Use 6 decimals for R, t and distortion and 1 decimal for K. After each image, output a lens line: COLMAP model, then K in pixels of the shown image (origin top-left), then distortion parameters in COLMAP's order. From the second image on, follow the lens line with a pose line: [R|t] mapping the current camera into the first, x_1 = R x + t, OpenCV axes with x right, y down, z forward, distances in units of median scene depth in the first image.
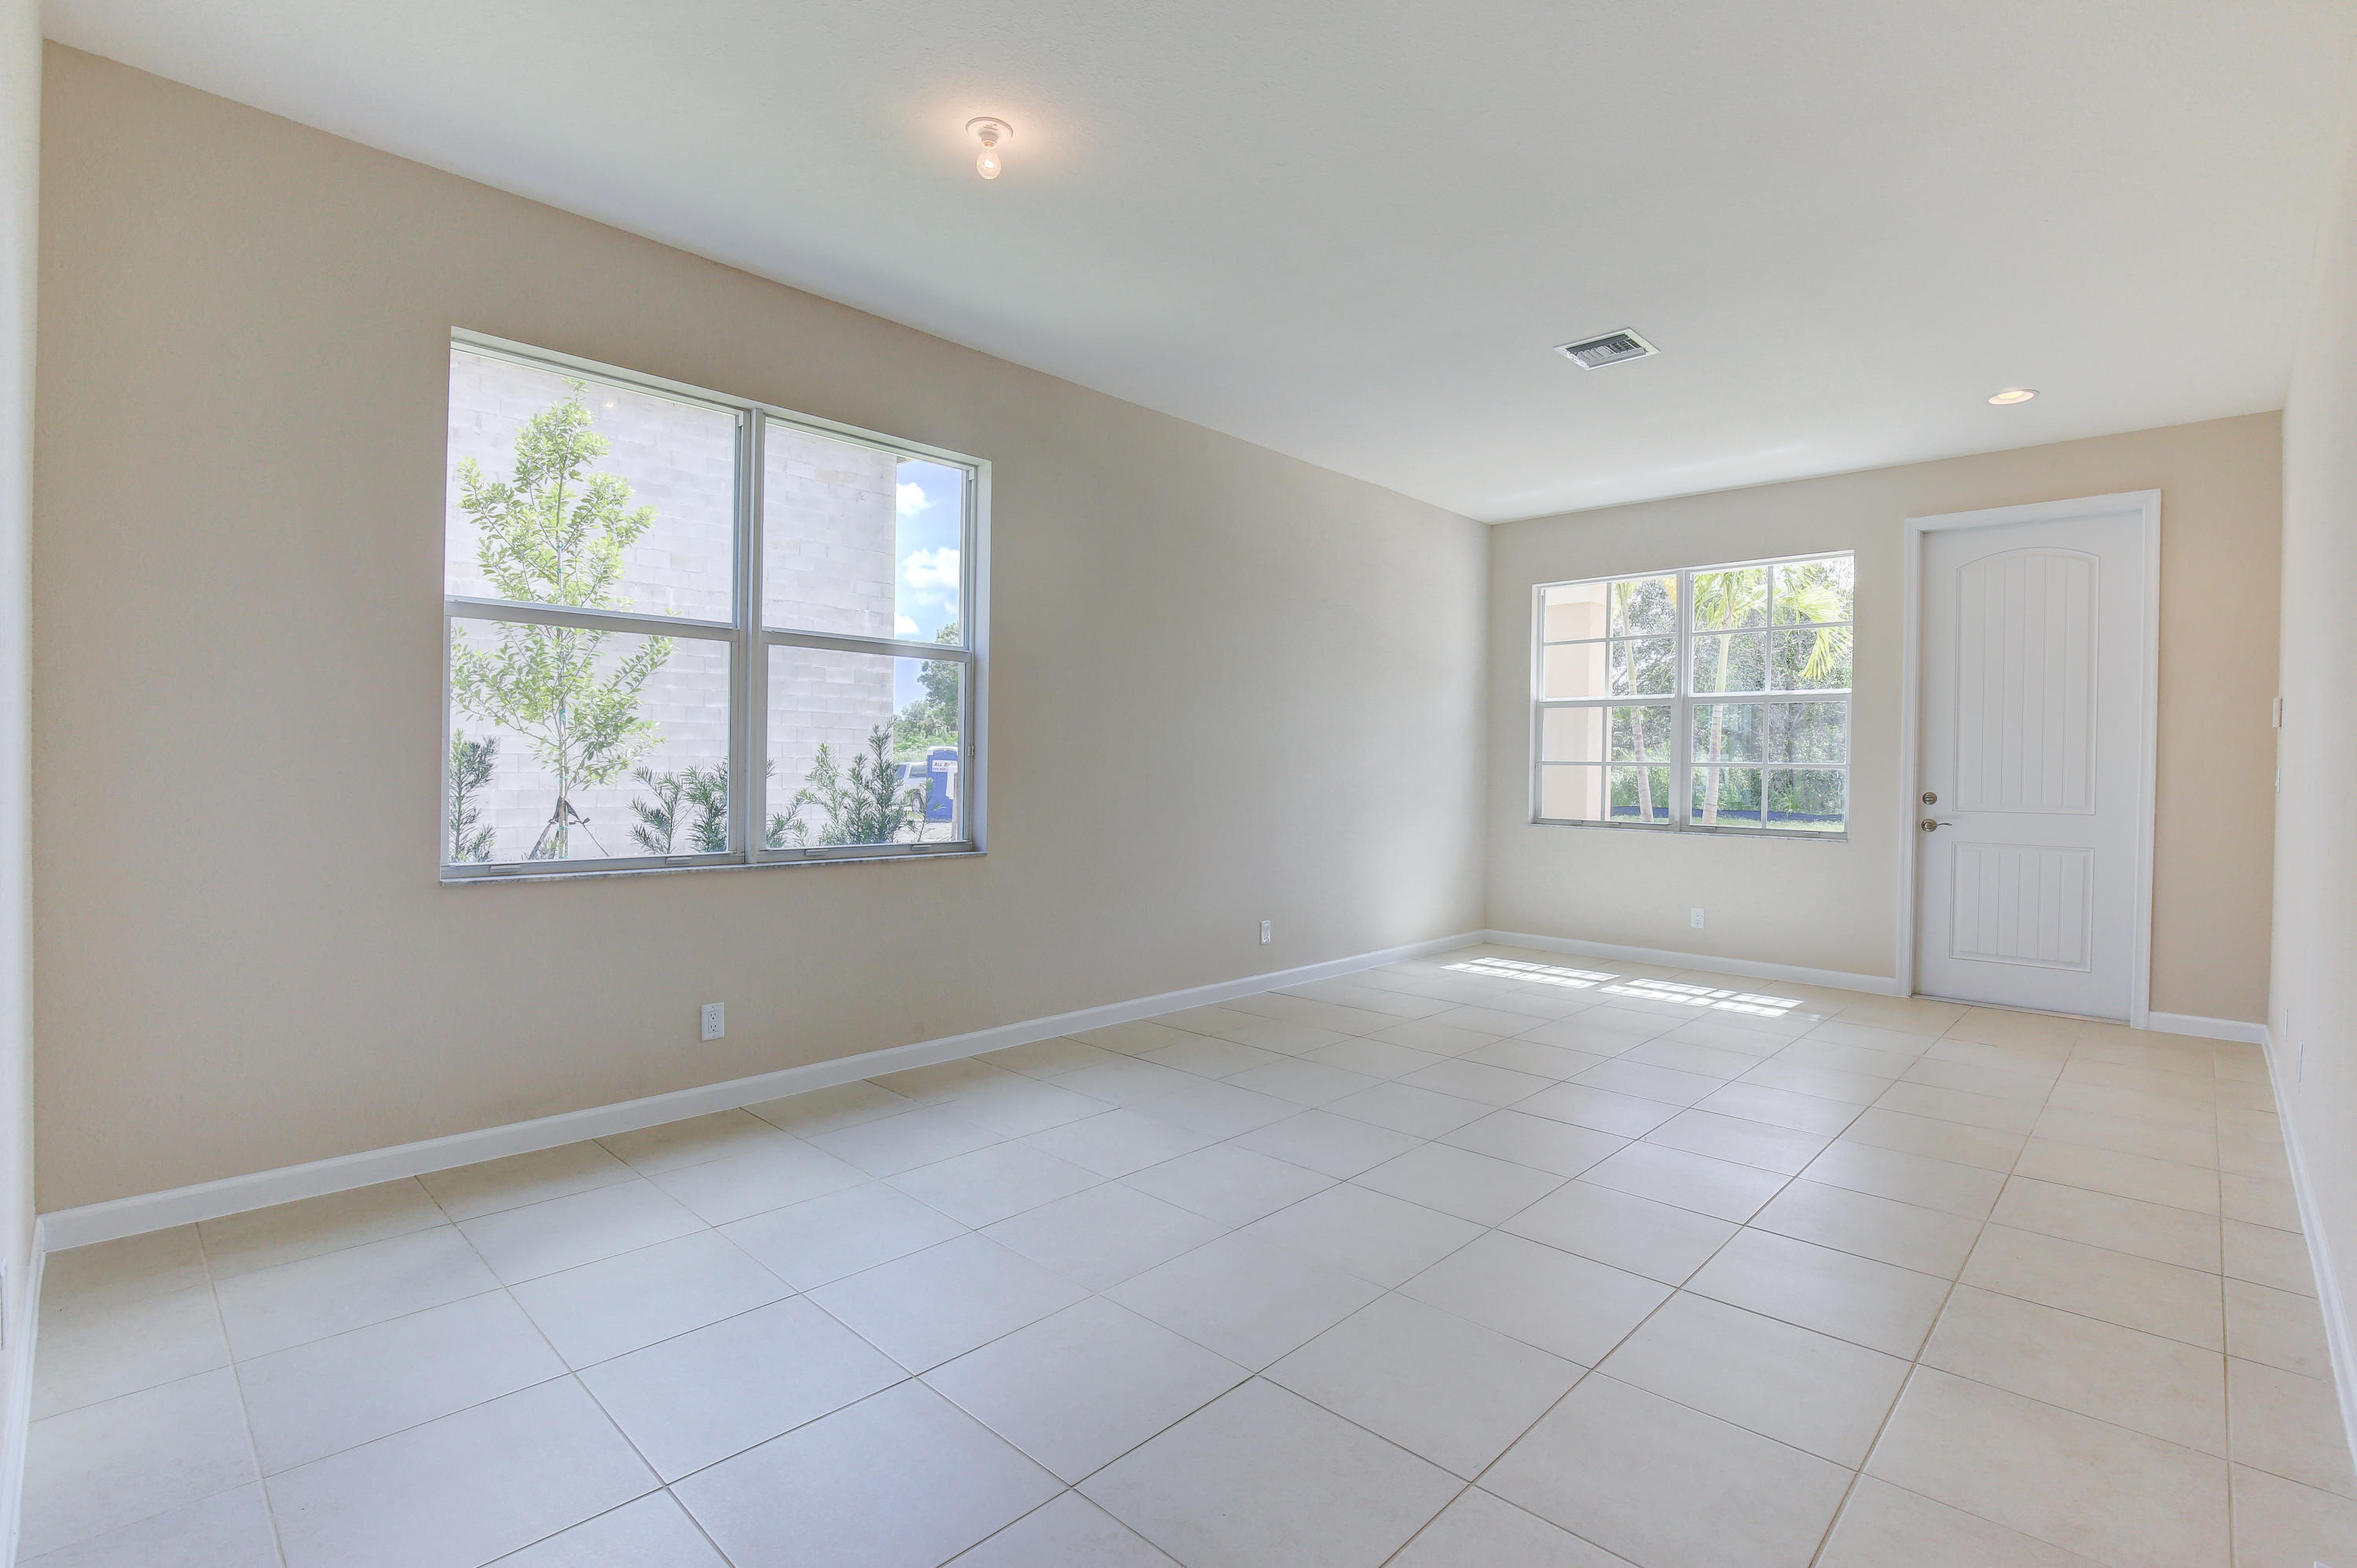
lens RADIAL K [[1102.2, 0, 1182.5], [0, 1102.2, 770.2], [0, 0, 1]] dist [-0.003468, -0.000367]
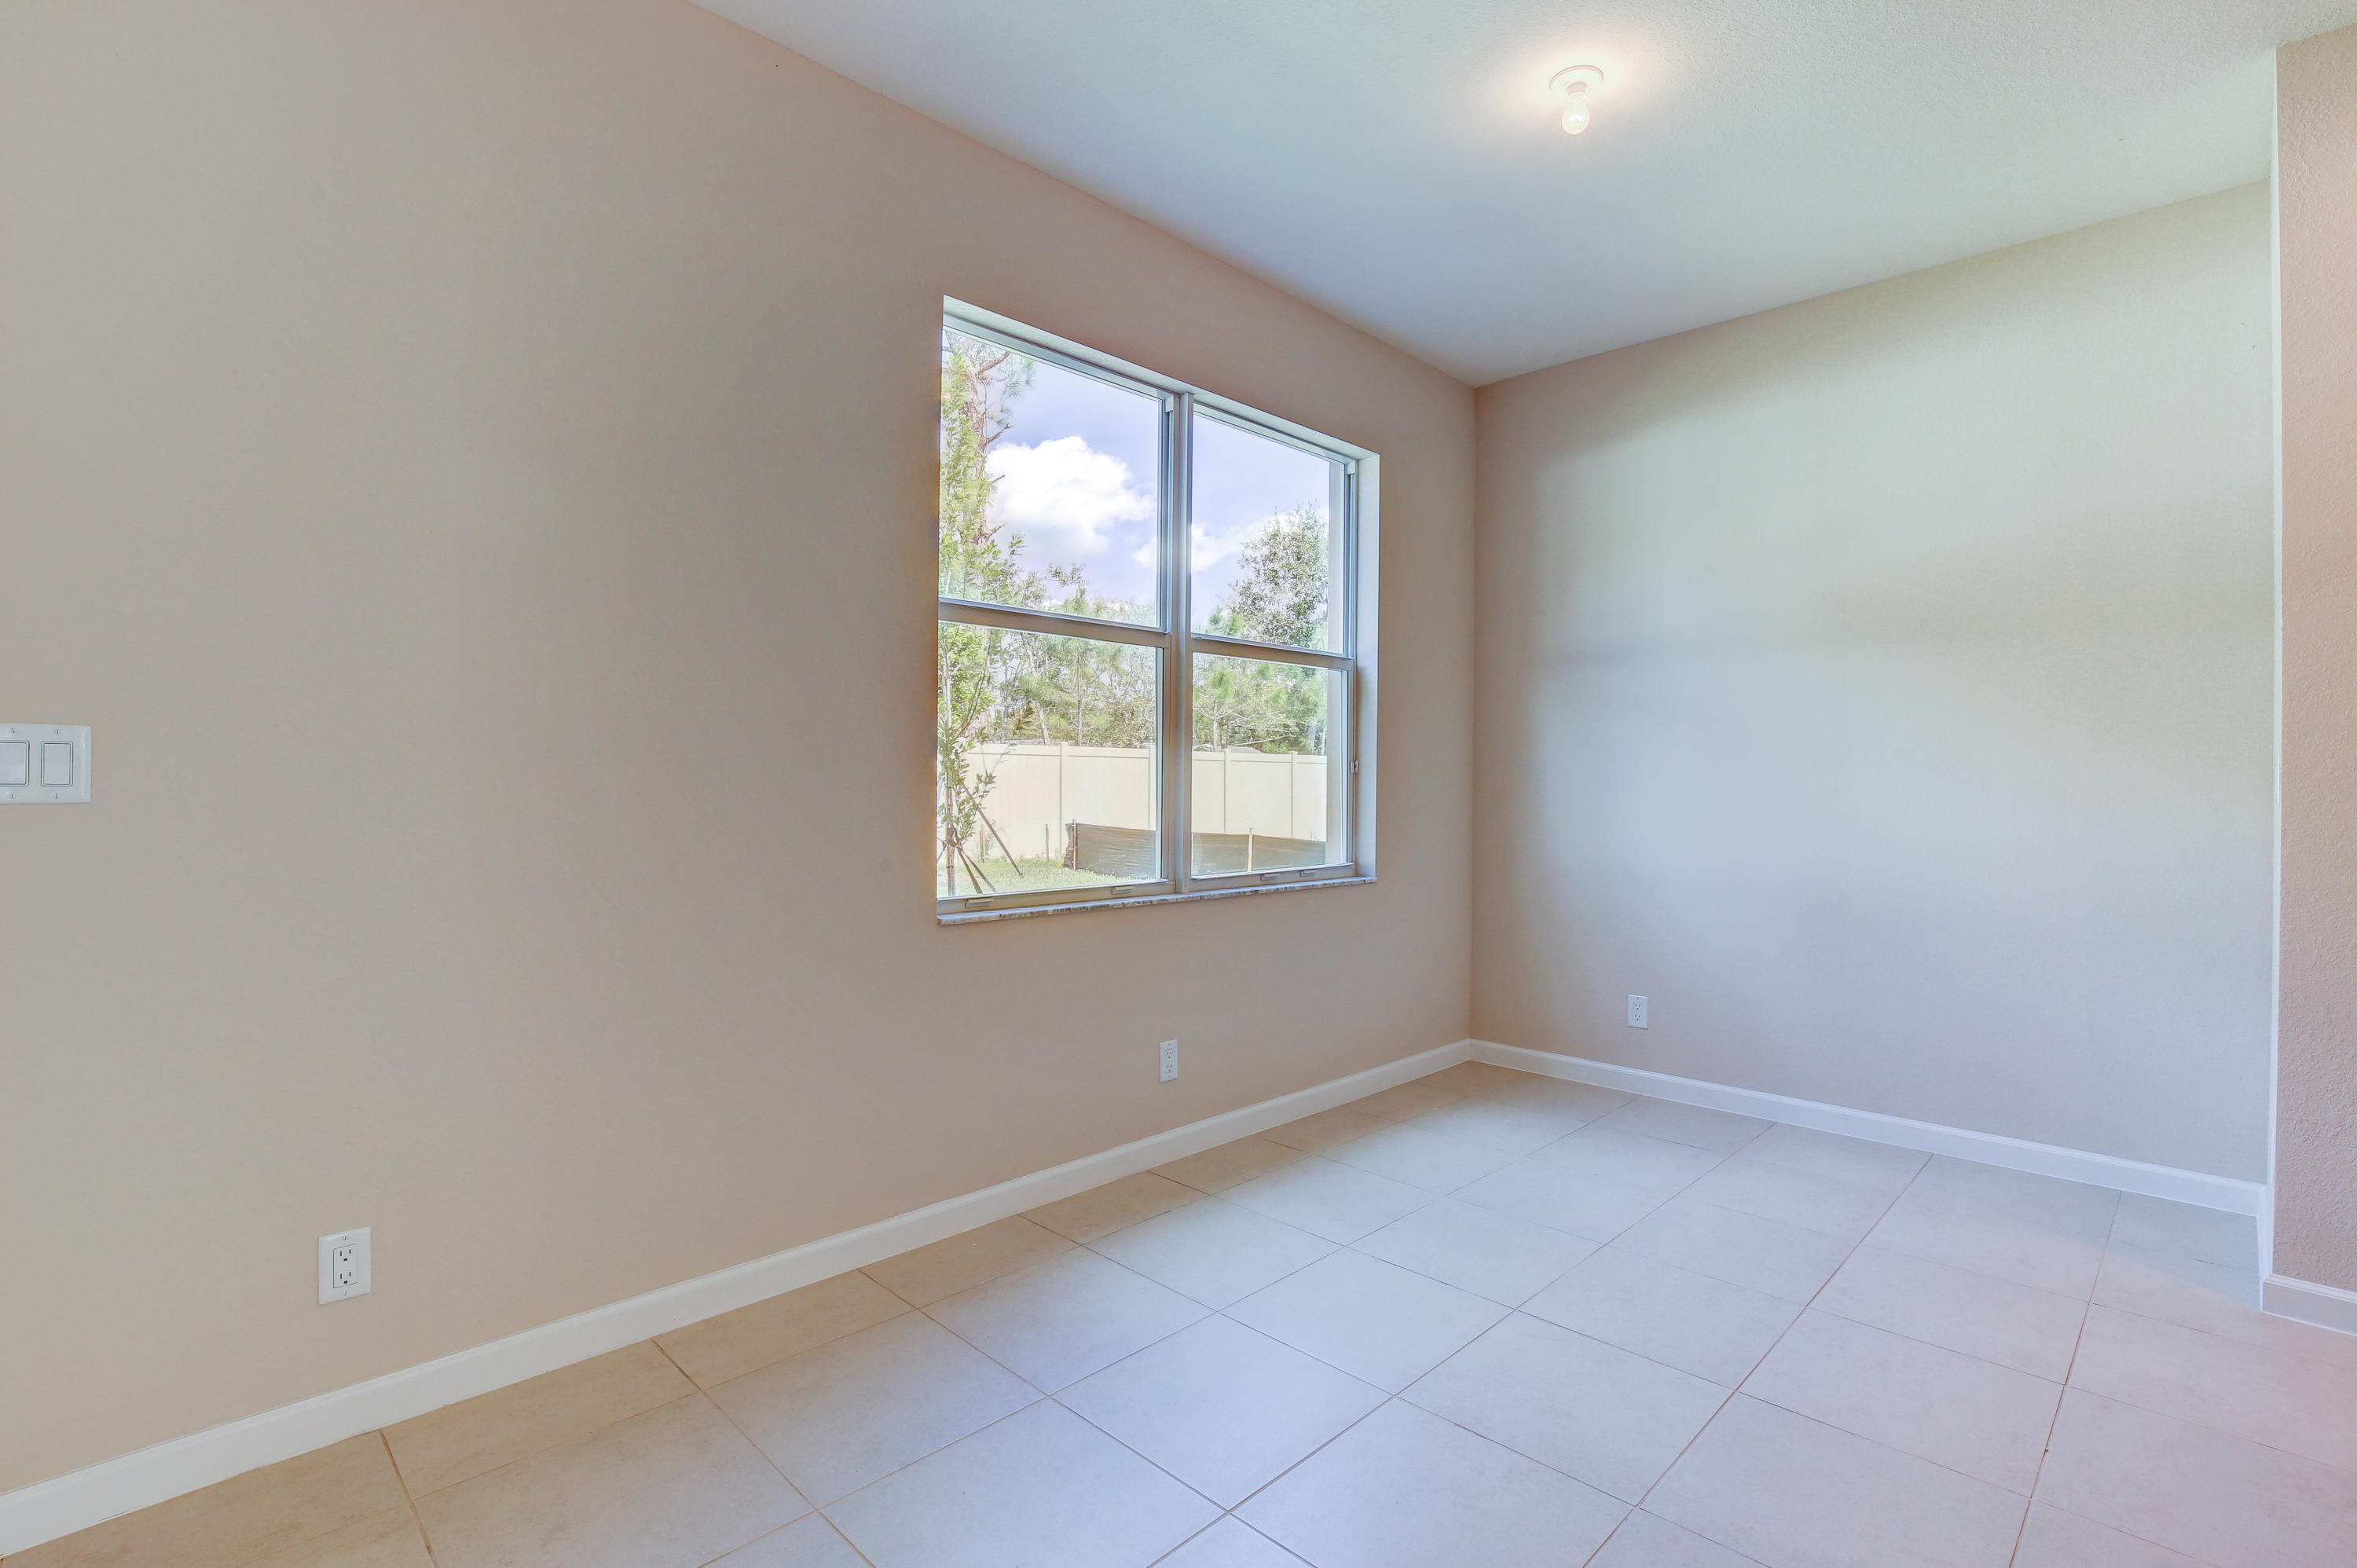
lens RADIAL K [[1115.1, 0, 1247.0], [0, 1115.1, 786.3], [0, 0, 1]] dist [-0.037226, 0.000160]
pose [[0.999971, -0.000770, 0.007540, -0.342624], [0.000738, 0.999990, 0.004329, -0.005731], [-0.007543, -0.004323, 0.999962, 0.077266]]
